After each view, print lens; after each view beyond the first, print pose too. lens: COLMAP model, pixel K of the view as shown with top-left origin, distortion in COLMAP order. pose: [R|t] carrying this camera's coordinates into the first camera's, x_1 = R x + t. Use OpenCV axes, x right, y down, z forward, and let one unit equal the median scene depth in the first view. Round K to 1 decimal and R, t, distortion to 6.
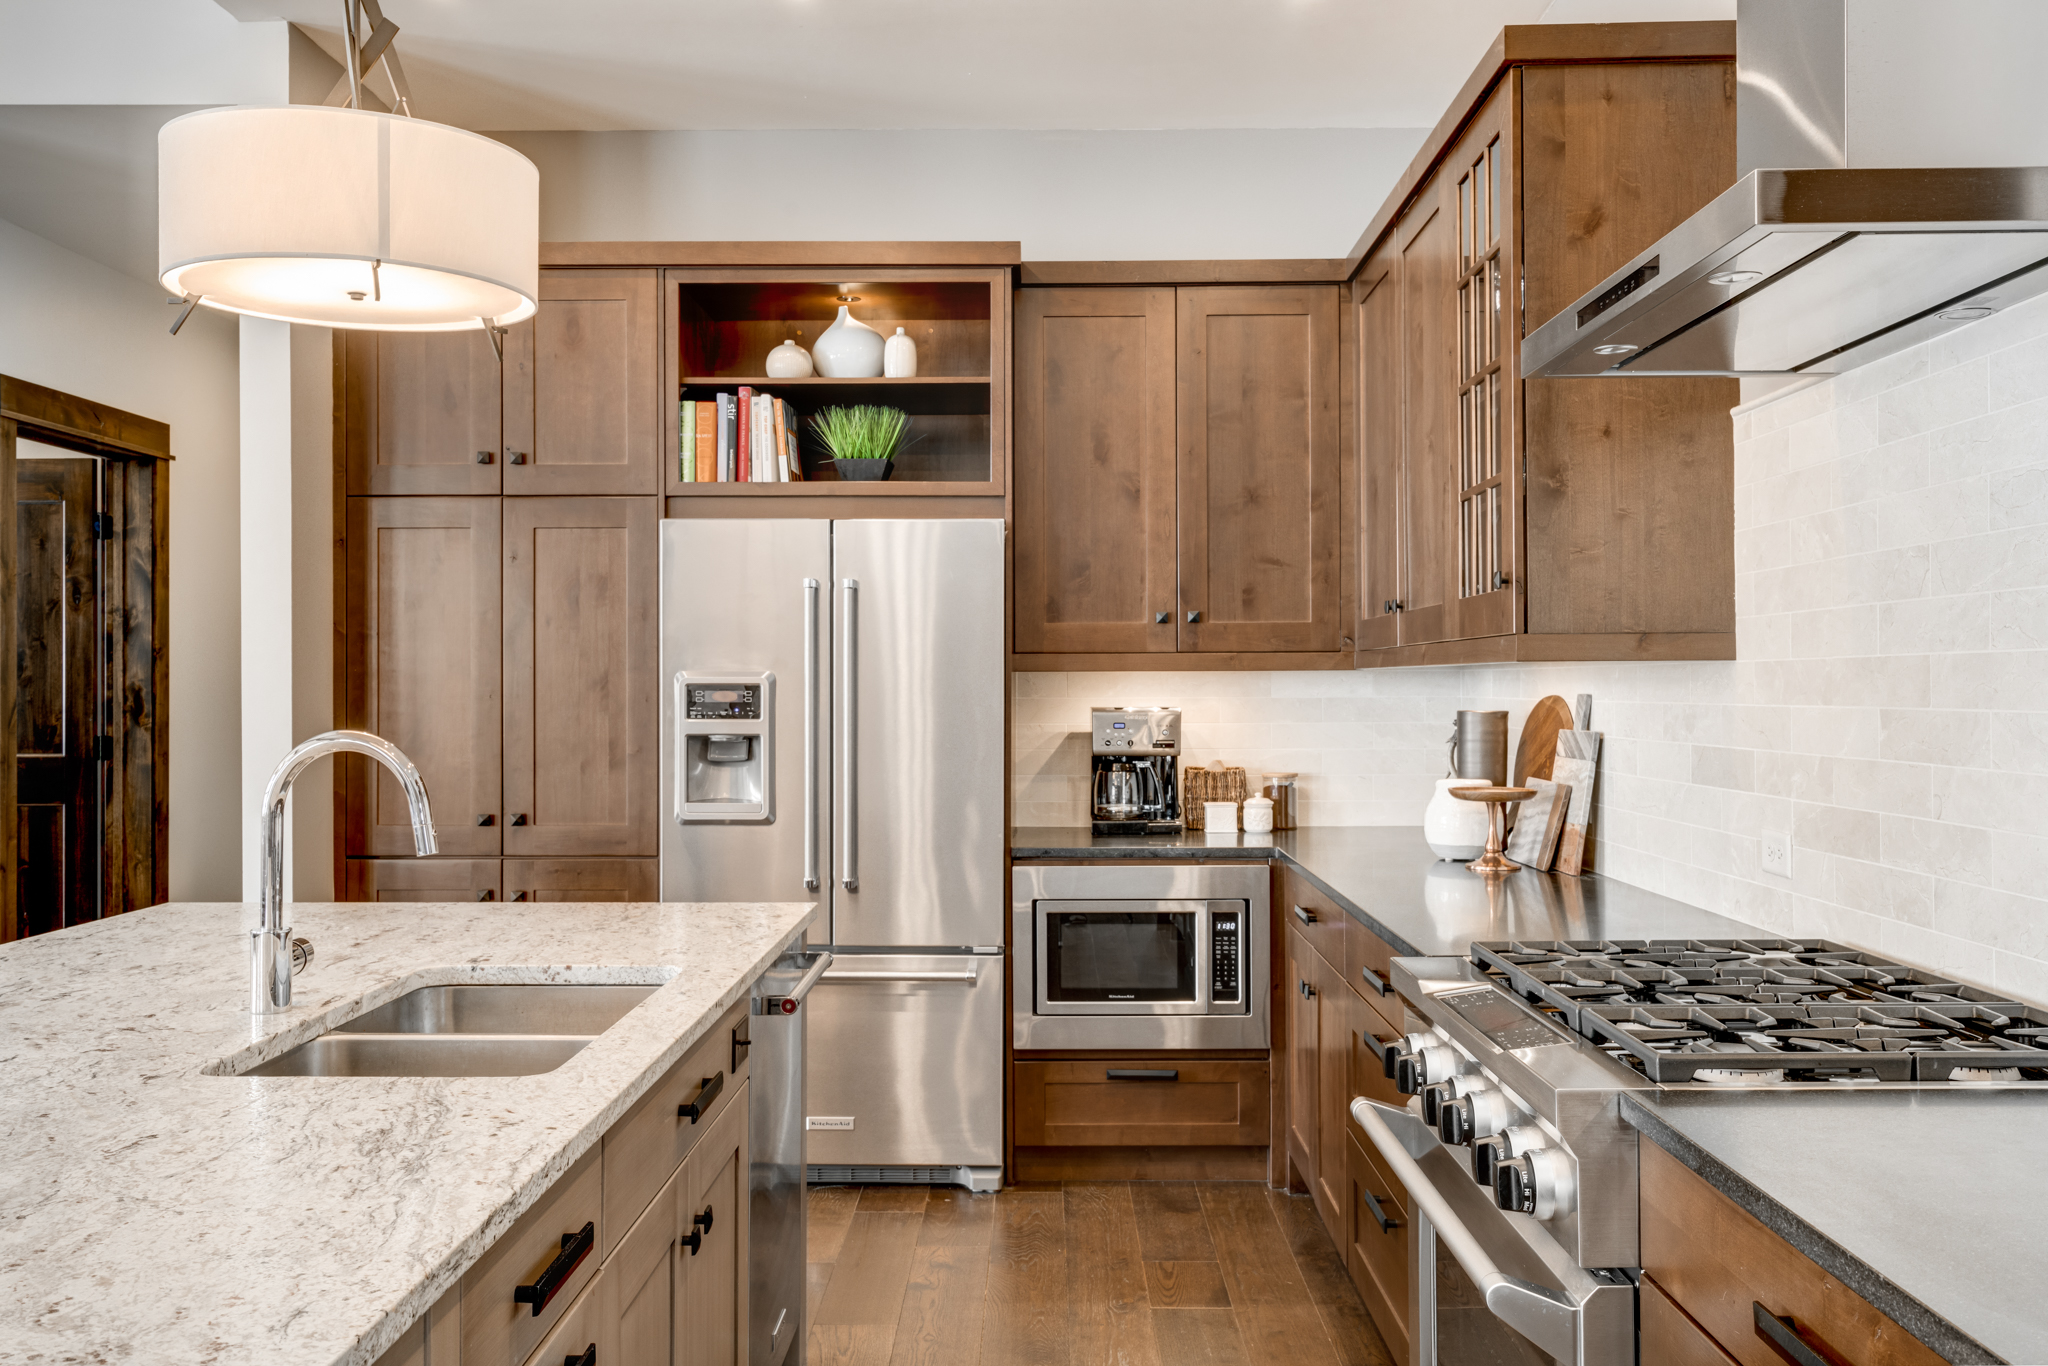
lens RADIAL K [[1763.9, 0, 1015.7], [0, 1763.9, 679.6], [0, 0, 1]] dist [0.005246, 0.002551]
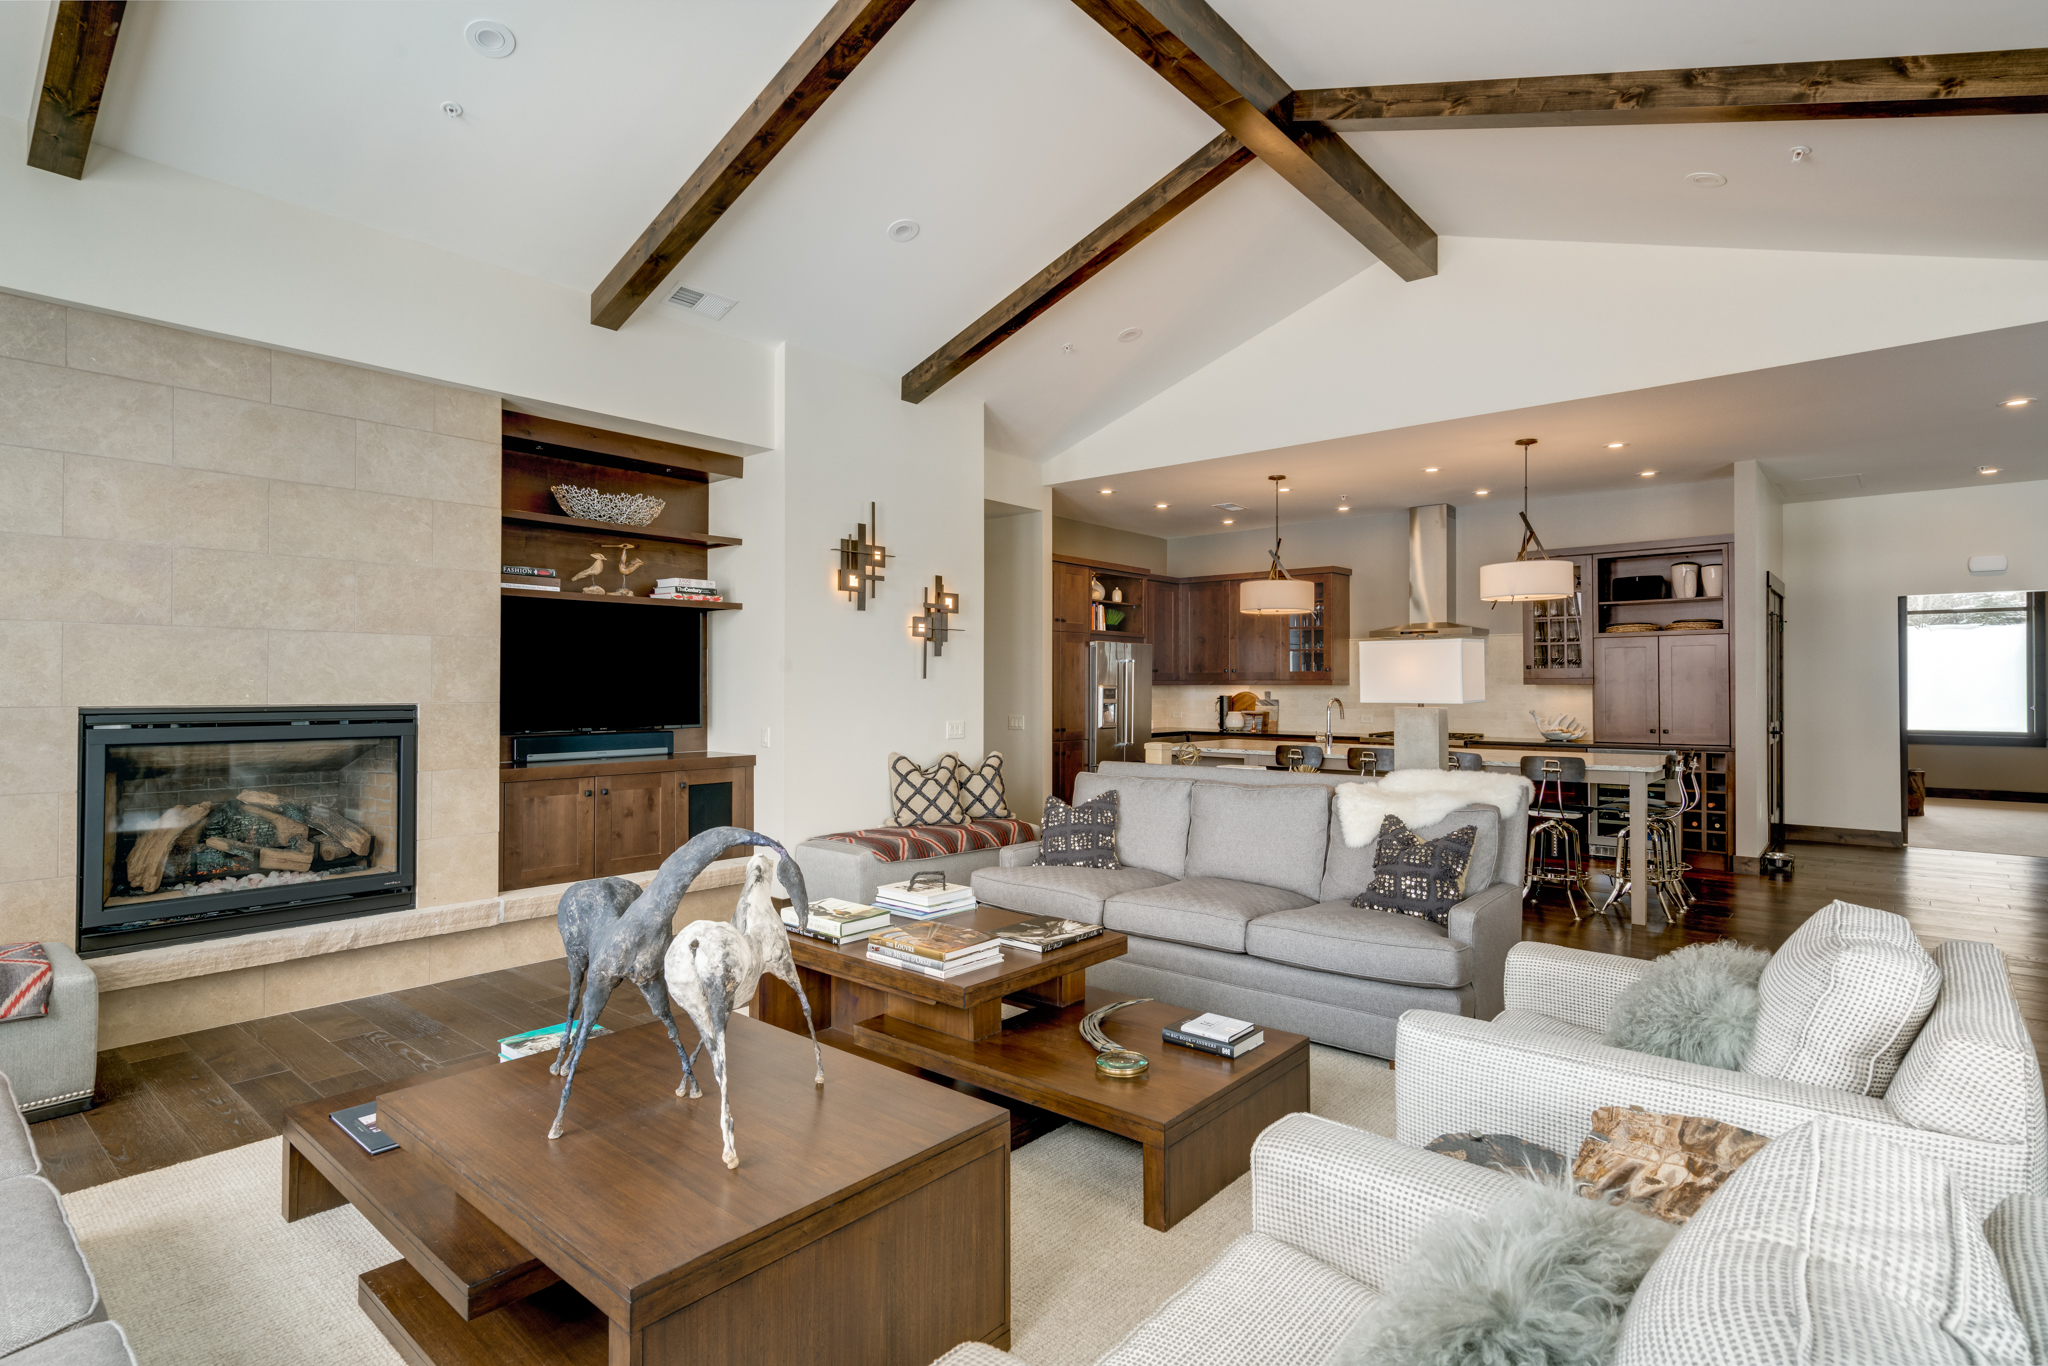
lens RADIAL K [[1044.3, 0, 1029.0], [0, 1044.3, 675.8], [0, 0, 1]] dist [0.002773, 0.004248]
pose [[0.633224, 0.011381, 0.773885, -1.836268], [-0.005518, 0.999933, -0.010190, -0.000925], [-0.773949, 0.002183, 0.633244, -0.190175]]
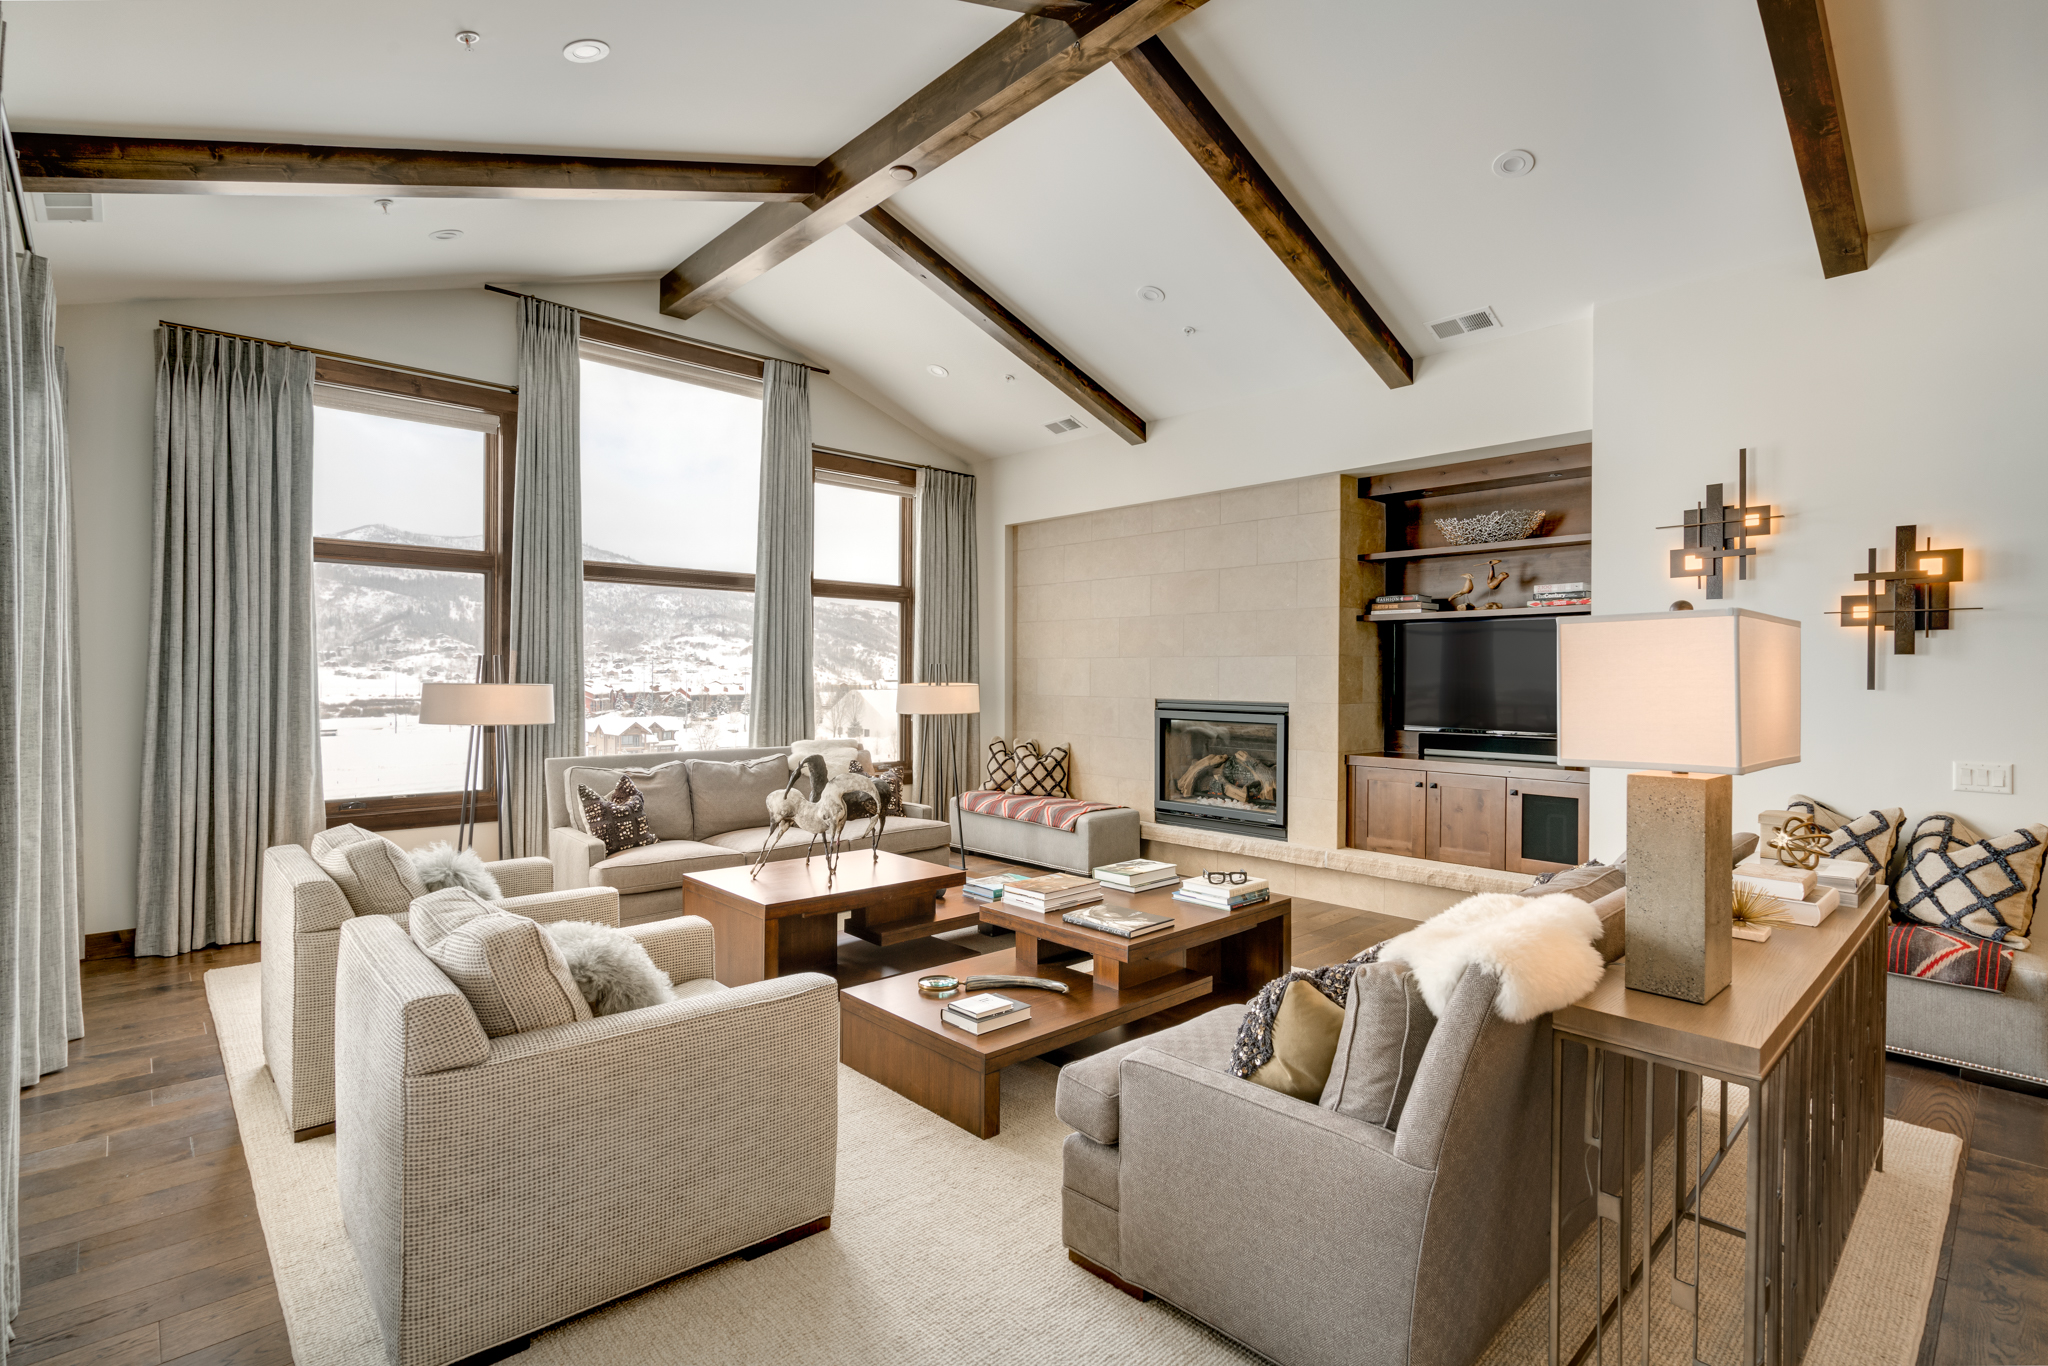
lens RADIAL K [[937.9, 0, 1014.4], [0, 937.9, 671.9], [0, 0, 1]] dist [-0.008402, 0.003906]
pose [[0.694521, 0.004295, -0.719459, -0.732604], [-0.006412, 0.999979, -0.000219, -0.022118], [0.719444, 0.004765, 0.694535, -0.296571]]
